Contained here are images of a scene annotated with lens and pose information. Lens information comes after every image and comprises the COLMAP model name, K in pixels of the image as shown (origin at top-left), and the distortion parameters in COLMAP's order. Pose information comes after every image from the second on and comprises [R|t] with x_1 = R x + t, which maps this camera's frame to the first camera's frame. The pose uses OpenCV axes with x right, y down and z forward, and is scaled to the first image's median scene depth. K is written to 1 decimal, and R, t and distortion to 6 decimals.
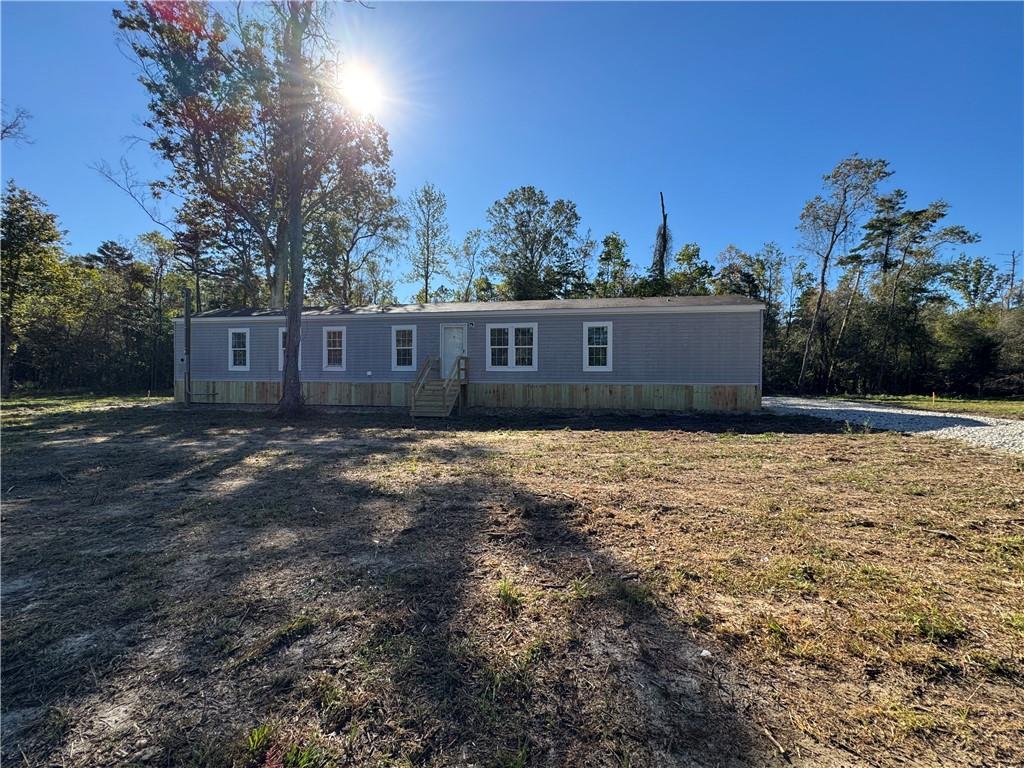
lens RADIAL K [[400.3, 0, 515.9], [0, 400.3, 377.5], [0, 0, 1]] dist [-0.006122, 0.002811]
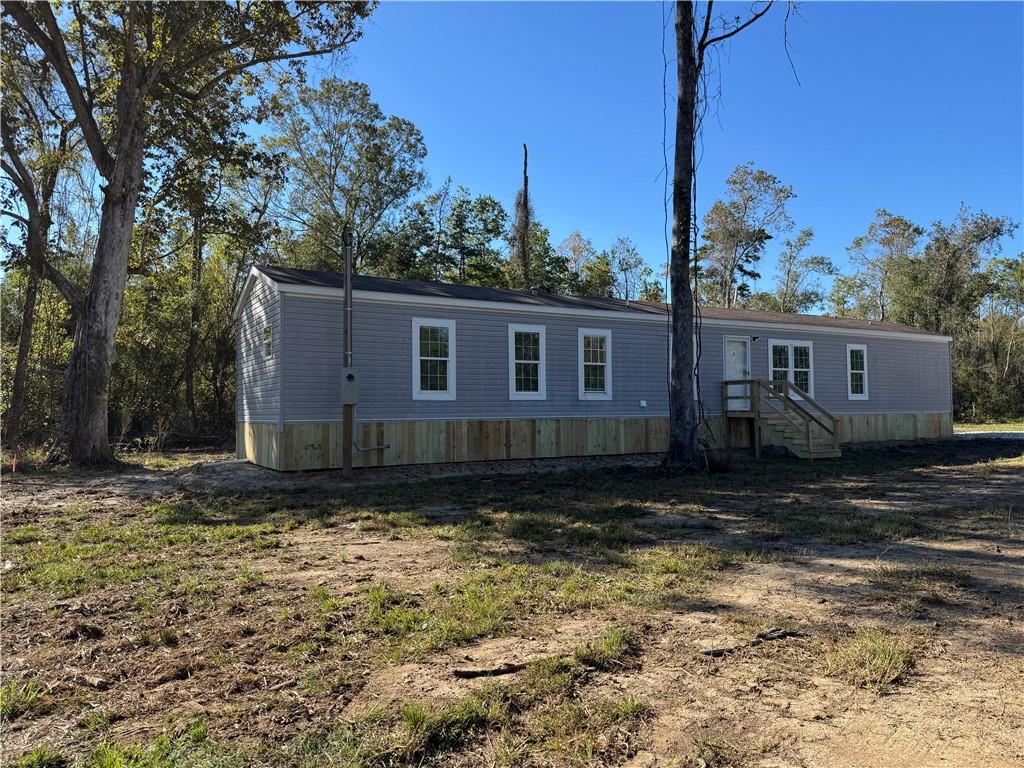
lens RADIAL K [[719.7, 0, 510.7], [0, 719.7, 381.1], [0, 0, 1]] dist [0.081133, -0.106178]
pose [[0.771305, 0.013483, 0.636323, -1.281539], [0.008338, 0.999476, -0.031285, -0.011617], [-0.636411, 0.029436, 0.770788, 0.221282]]
